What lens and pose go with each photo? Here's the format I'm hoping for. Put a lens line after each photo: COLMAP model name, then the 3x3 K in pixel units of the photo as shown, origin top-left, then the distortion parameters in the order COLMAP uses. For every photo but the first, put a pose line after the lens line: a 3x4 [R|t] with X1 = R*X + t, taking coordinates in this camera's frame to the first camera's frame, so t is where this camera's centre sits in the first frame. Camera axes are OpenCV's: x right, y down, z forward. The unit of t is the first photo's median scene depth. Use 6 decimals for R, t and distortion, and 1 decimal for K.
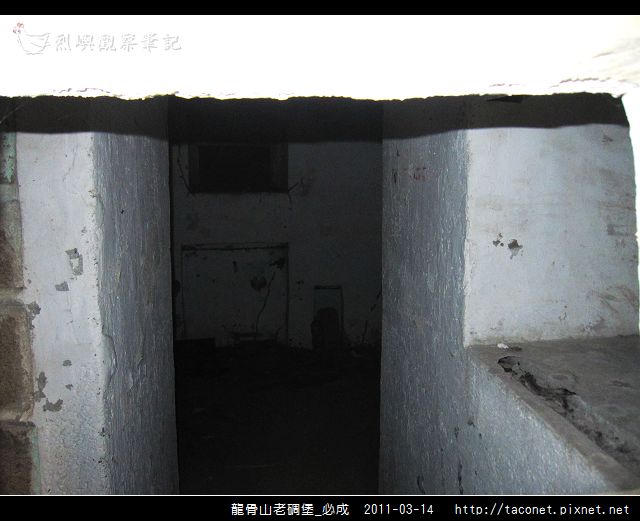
lens RADIAL K [[538.7, 0, 321.3], [0, 538.7, 264.4], [0, 0, 1]] dist [-0.050770, 0.011167]
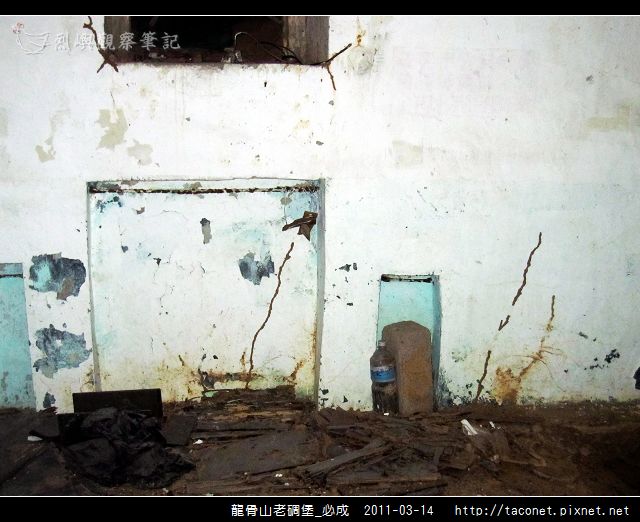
lens RADIAL K [[859.2, 0, 320.2], [0, 859.2, 263.1], [0, 0, 1]] dist [-0.082259, 0.000000]
pose [[0.999855, 0.014709, -0.008599, -0.056763], [-0.014229, 0.998470, 0.053429, -0.008166], [0.009372, -0.053299, 0.998535, 0.274413]]
